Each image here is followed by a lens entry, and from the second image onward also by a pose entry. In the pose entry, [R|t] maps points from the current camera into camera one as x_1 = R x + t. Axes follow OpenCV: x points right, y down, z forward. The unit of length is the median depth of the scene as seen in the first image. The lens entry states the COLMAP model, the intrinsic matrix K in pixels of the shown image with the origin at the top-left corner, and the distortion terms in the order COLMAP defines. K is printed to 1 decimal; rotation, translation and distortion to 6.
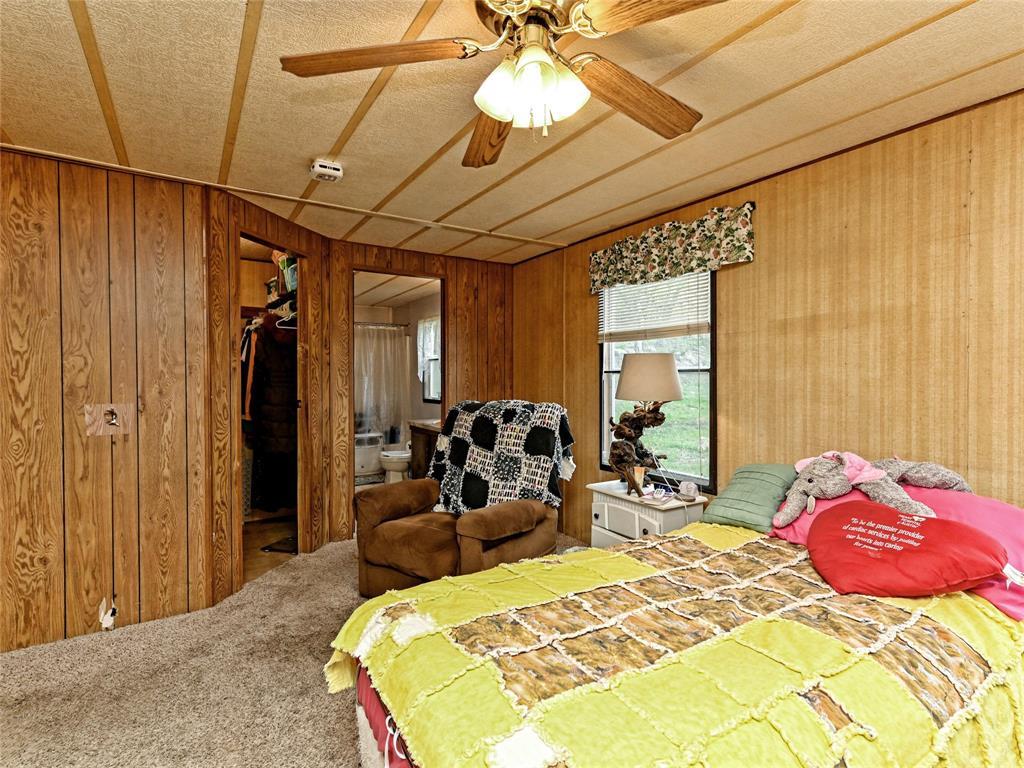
lens RADIAL K [[503.4, 0, 508.8], [0, 503.4, 382.1], [0, 0, 1]] dist [0.004630, 0.001185]
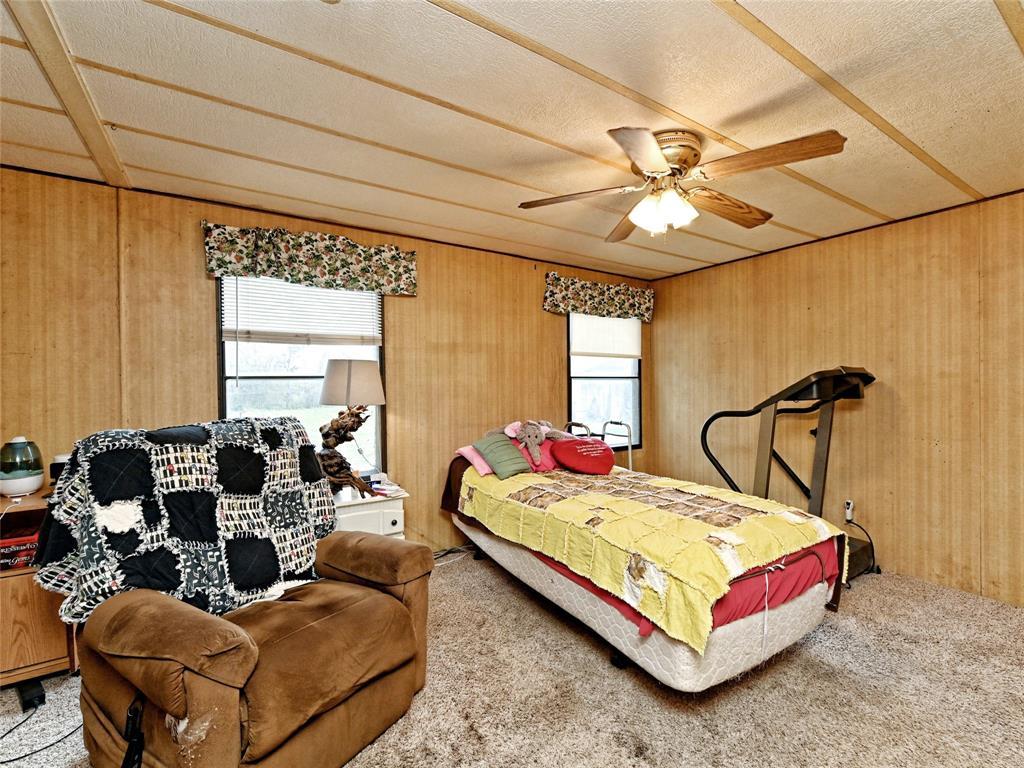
lens RADIAL K [[450.7, 0, 513.1], [0, 450.7, 382.2], [0, 0, 1]] dist [0.000310, 0.000005]
pose [[-0.006745, -0.006577, 0.999956, -0.680586], [0.014919, 0.999866, 0.006677, -0.013159], [-0.999866, 0.014963, -0.006646, 0.701523]]
